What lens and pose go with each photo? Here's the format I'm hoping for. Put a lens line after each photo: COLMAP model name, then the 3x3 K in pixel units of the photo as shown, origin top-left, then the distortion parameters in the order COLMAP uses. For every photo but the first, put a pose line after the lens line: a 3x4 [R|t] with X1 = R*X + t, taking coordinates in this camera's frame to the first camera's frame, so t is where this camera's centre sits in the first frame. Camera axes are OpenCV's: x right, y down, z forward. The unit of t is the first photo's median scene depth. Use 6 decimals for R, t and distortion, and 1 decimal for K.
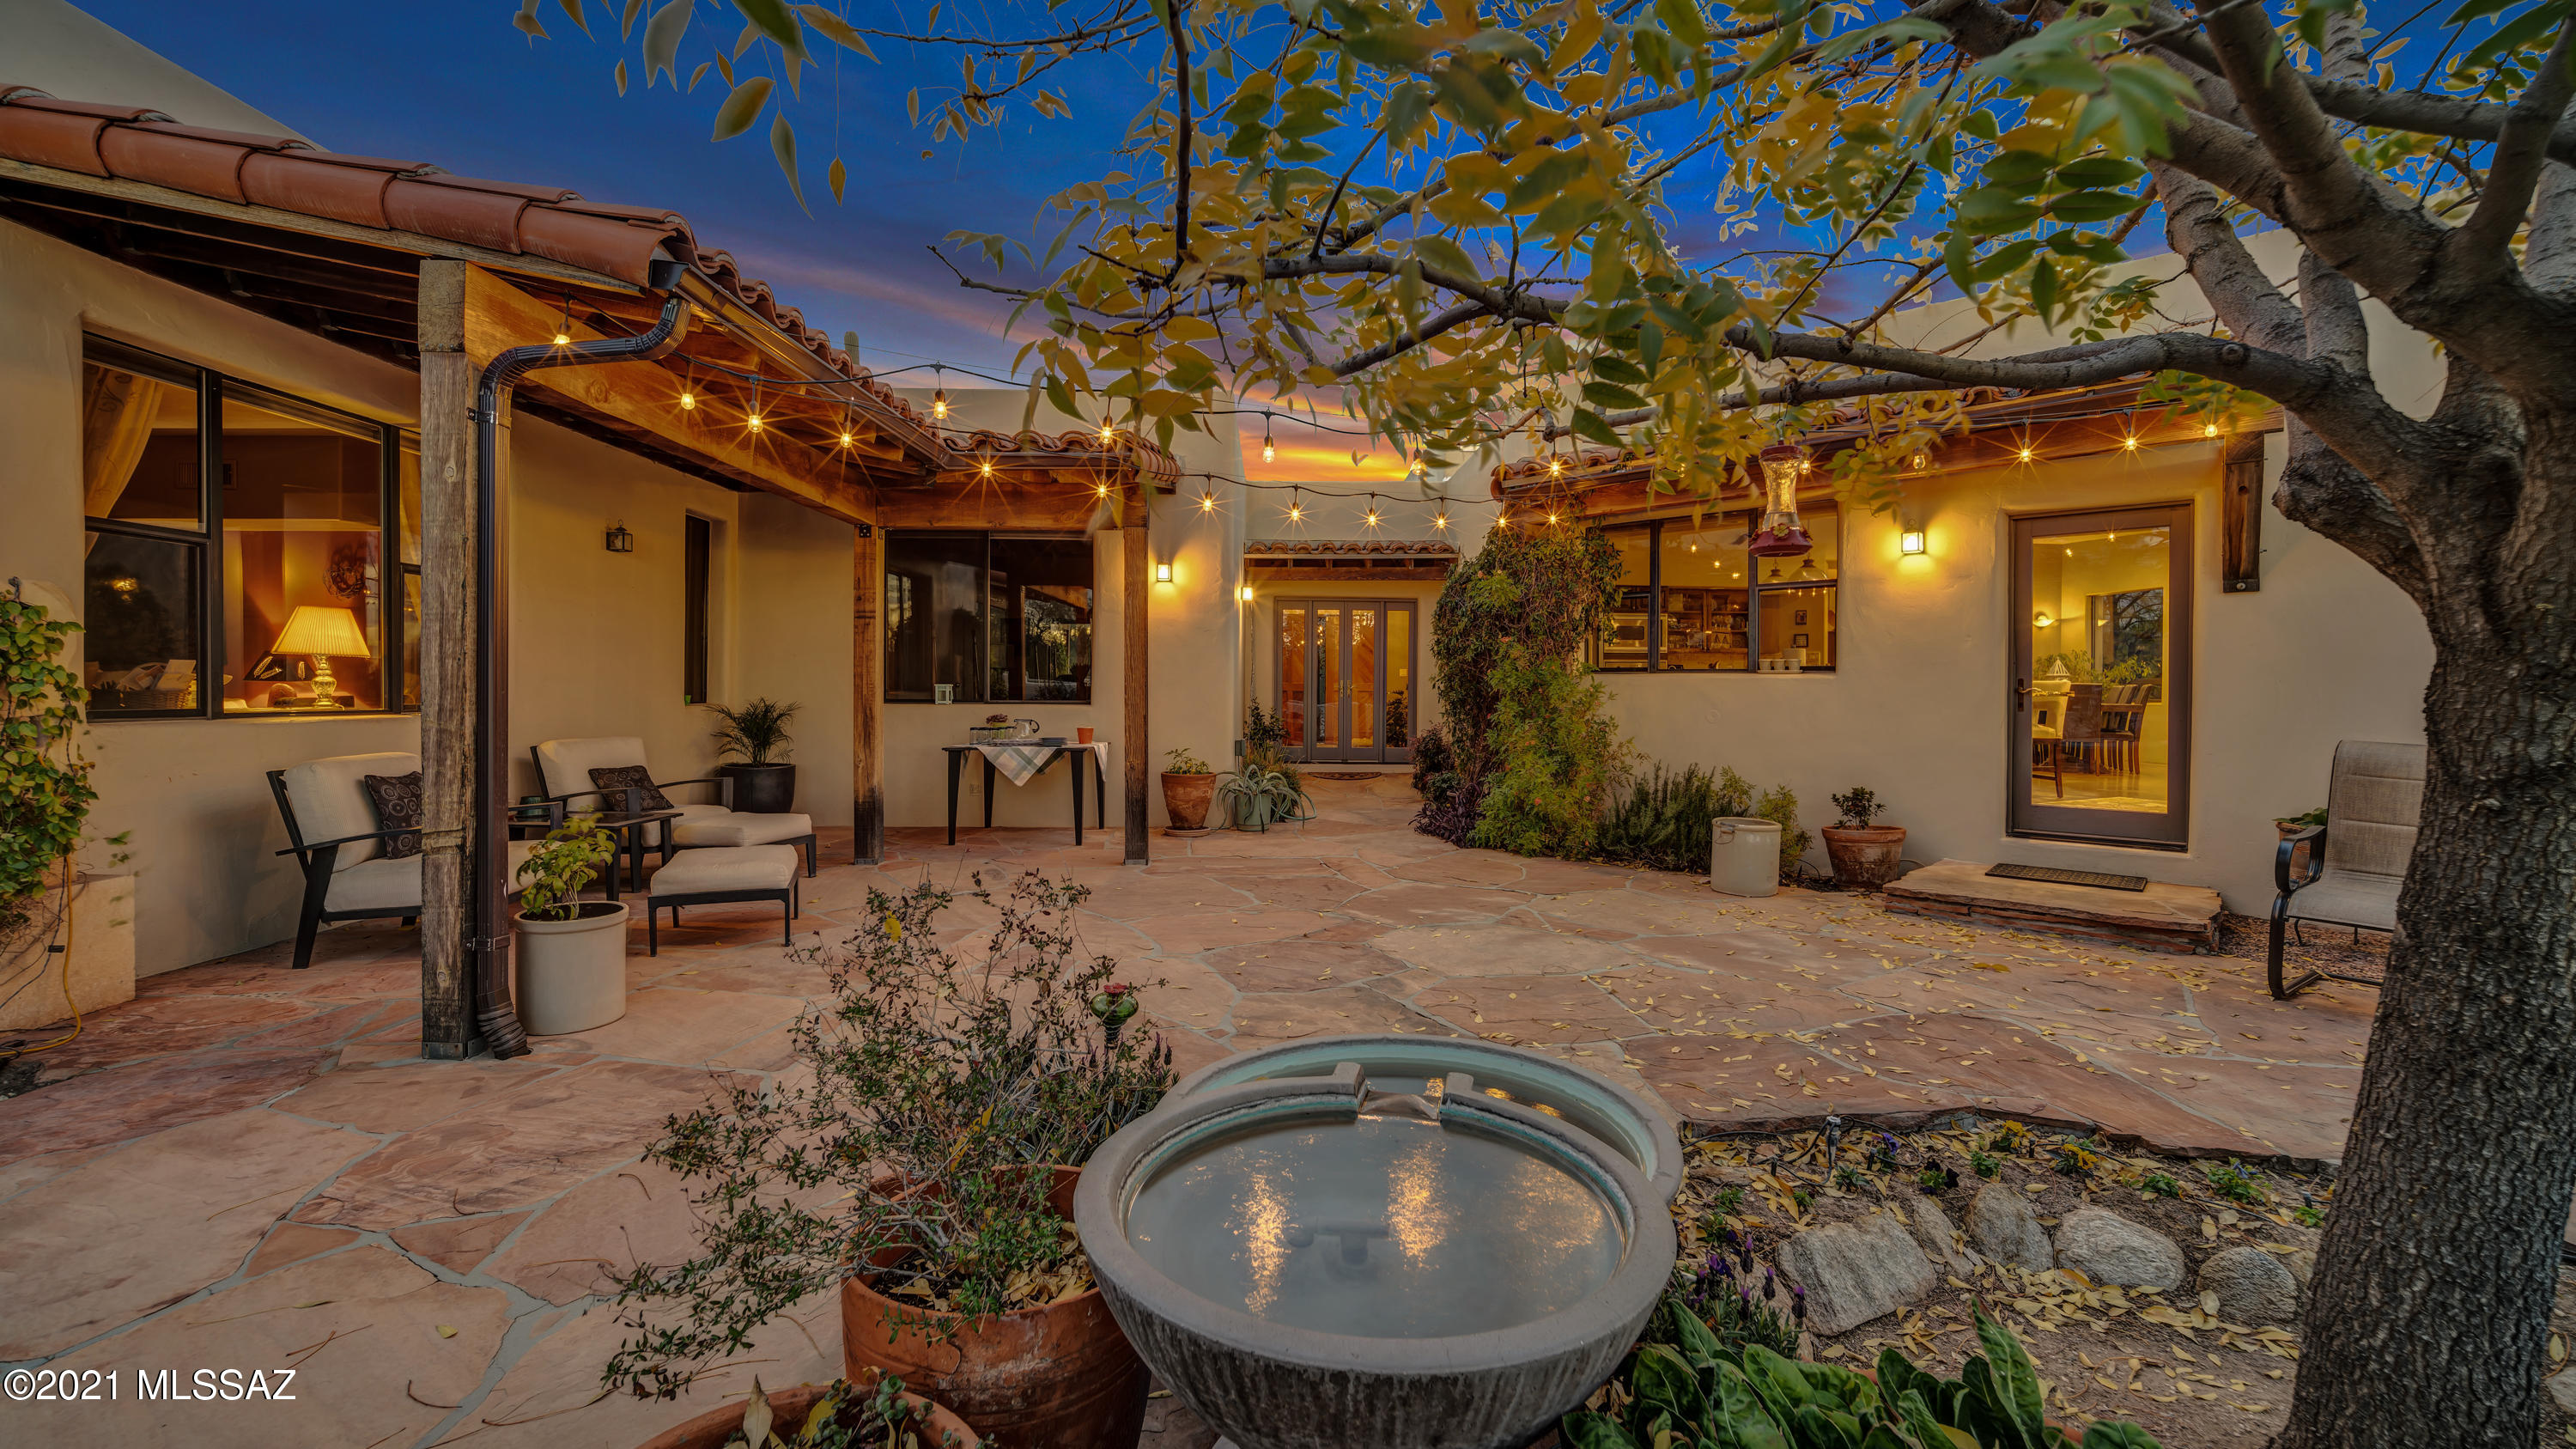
lens RADIAL K [[865.5, 0, 1298.2], [0, 865.5, 689.1], [0, 0, 1]] dist [-0.009352, 0.000075]
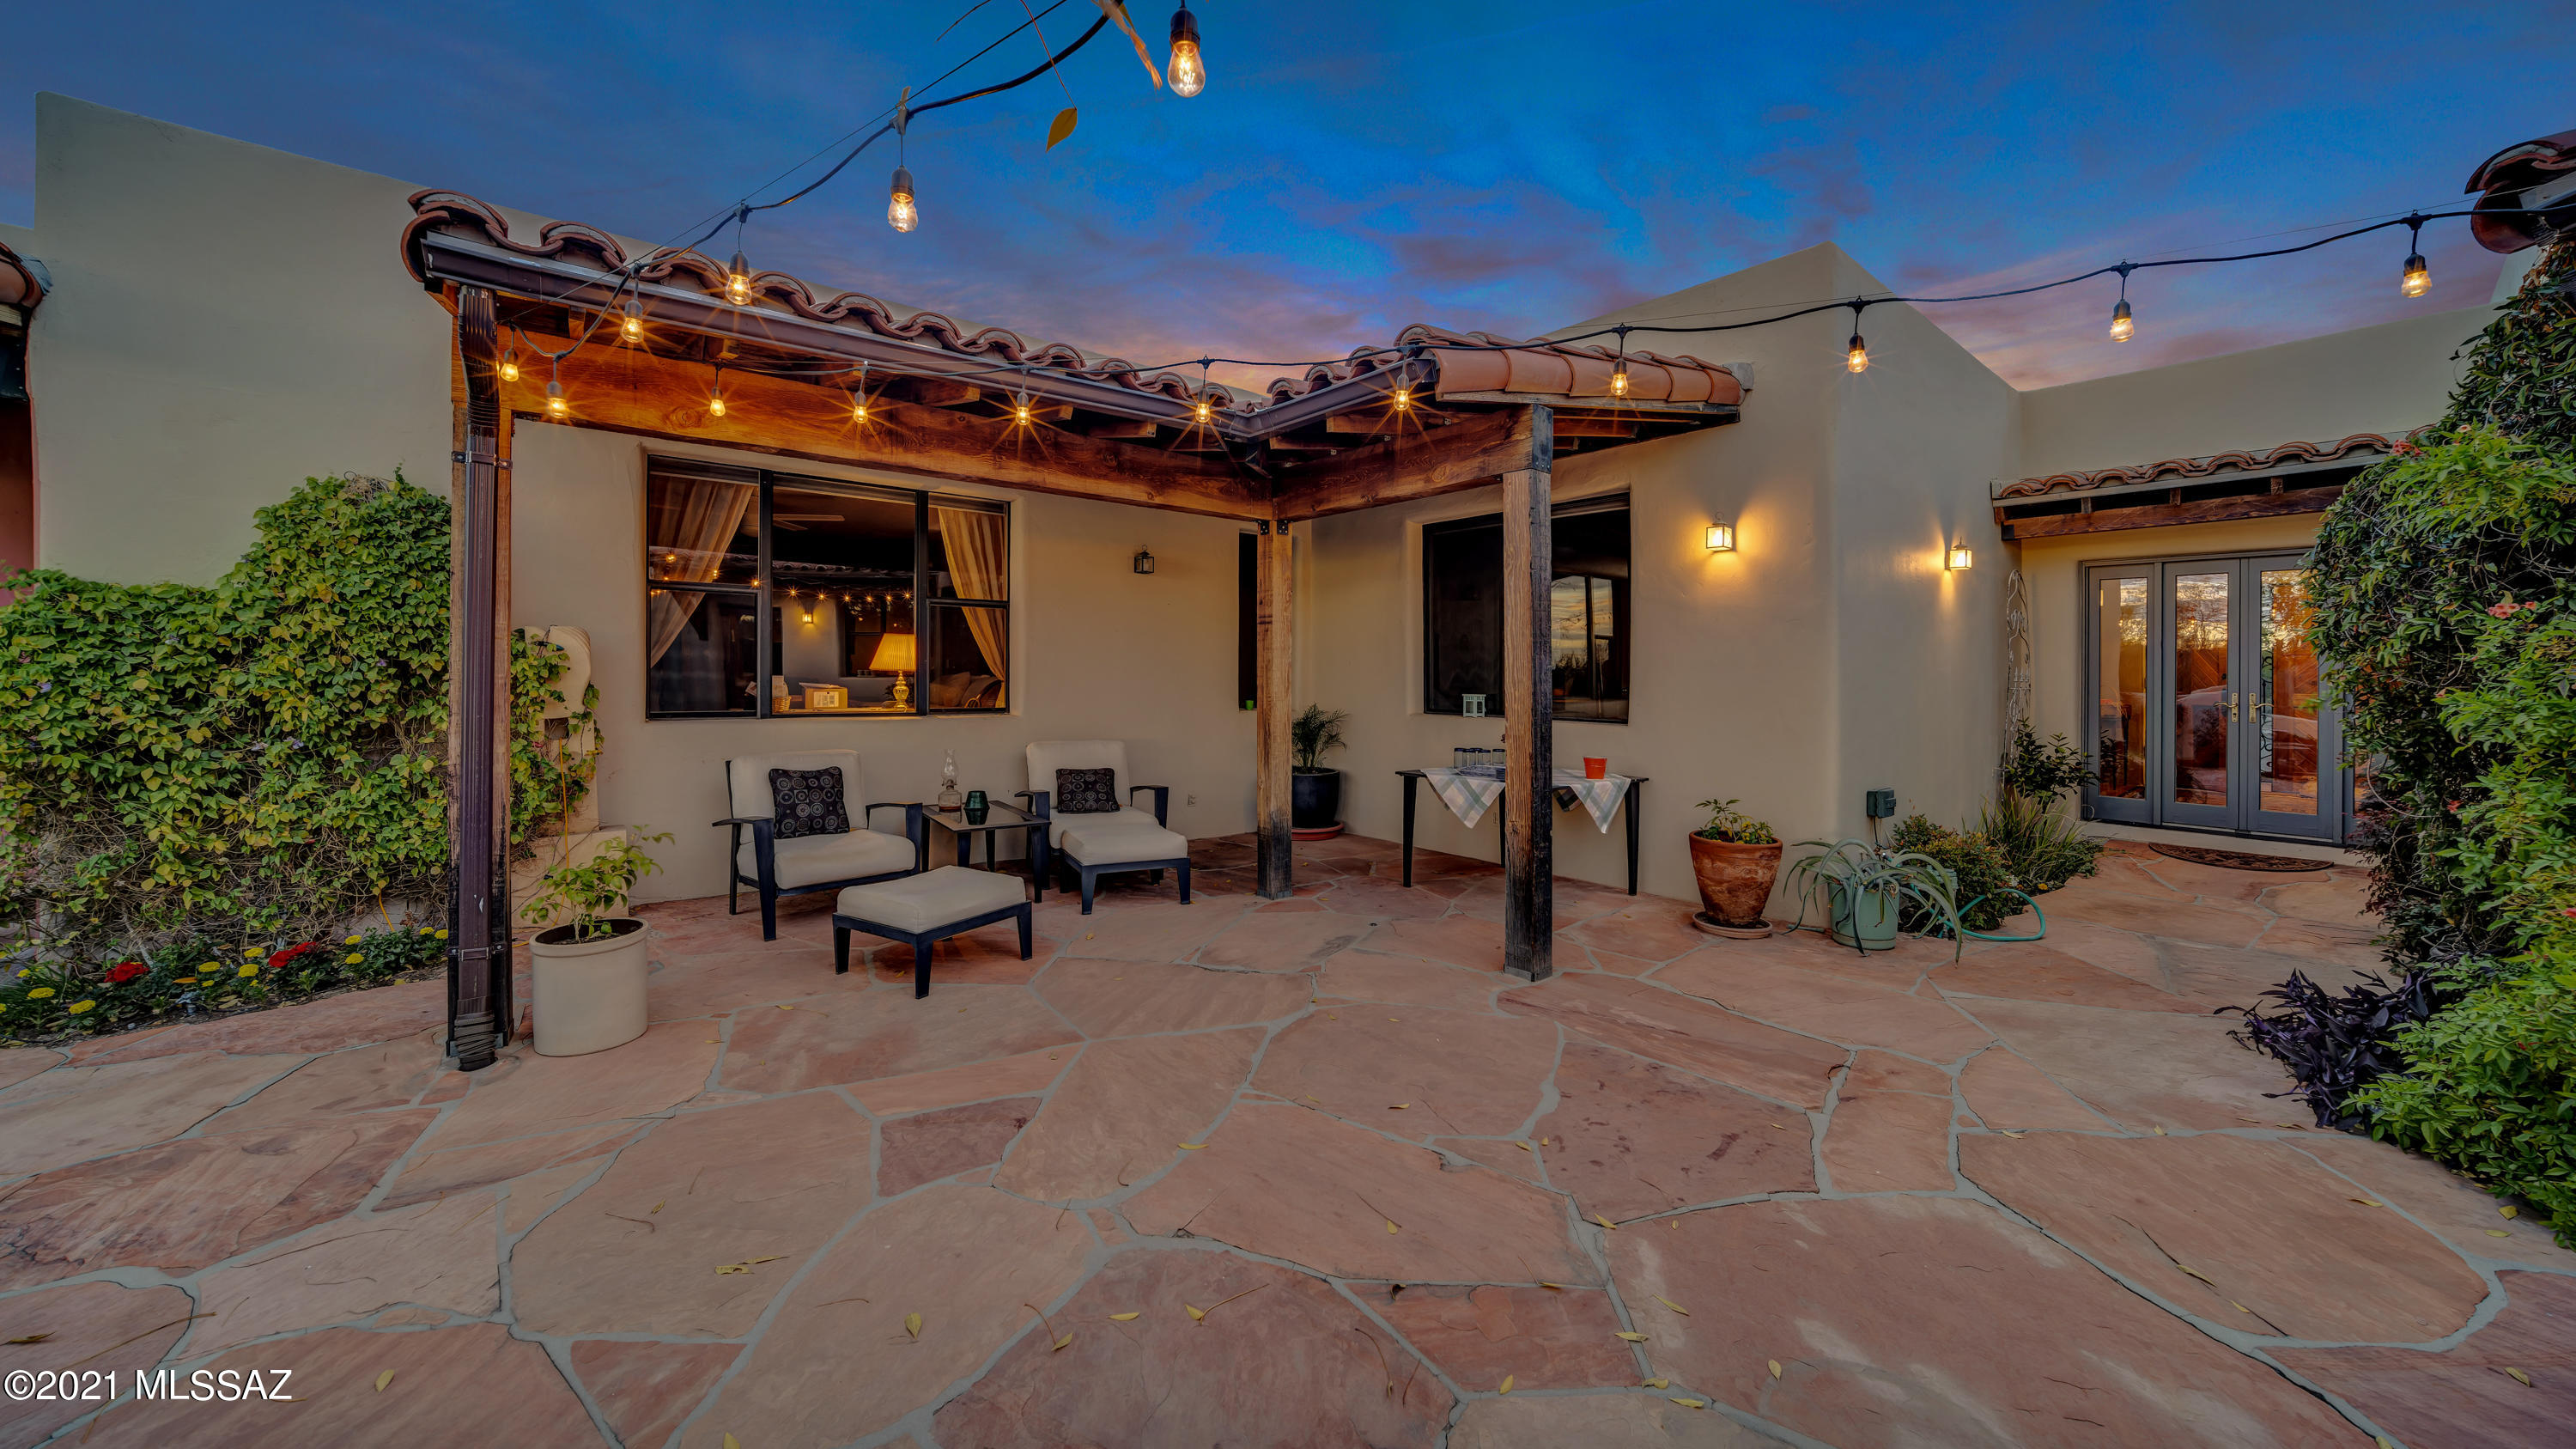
lens RADIAL K [[865.5, 0, 1298.2], [0, 865.5, 689.1], [0, 0, 1]] dist [-0.009352, 0.000075]
pose [[0.664011, 0.013663, -0.747598, 0.139574], [-0.015378, 0.999871, 0.004615, -0.013759], [0.747565, 0.008432, 0.664135, 0.310423]]
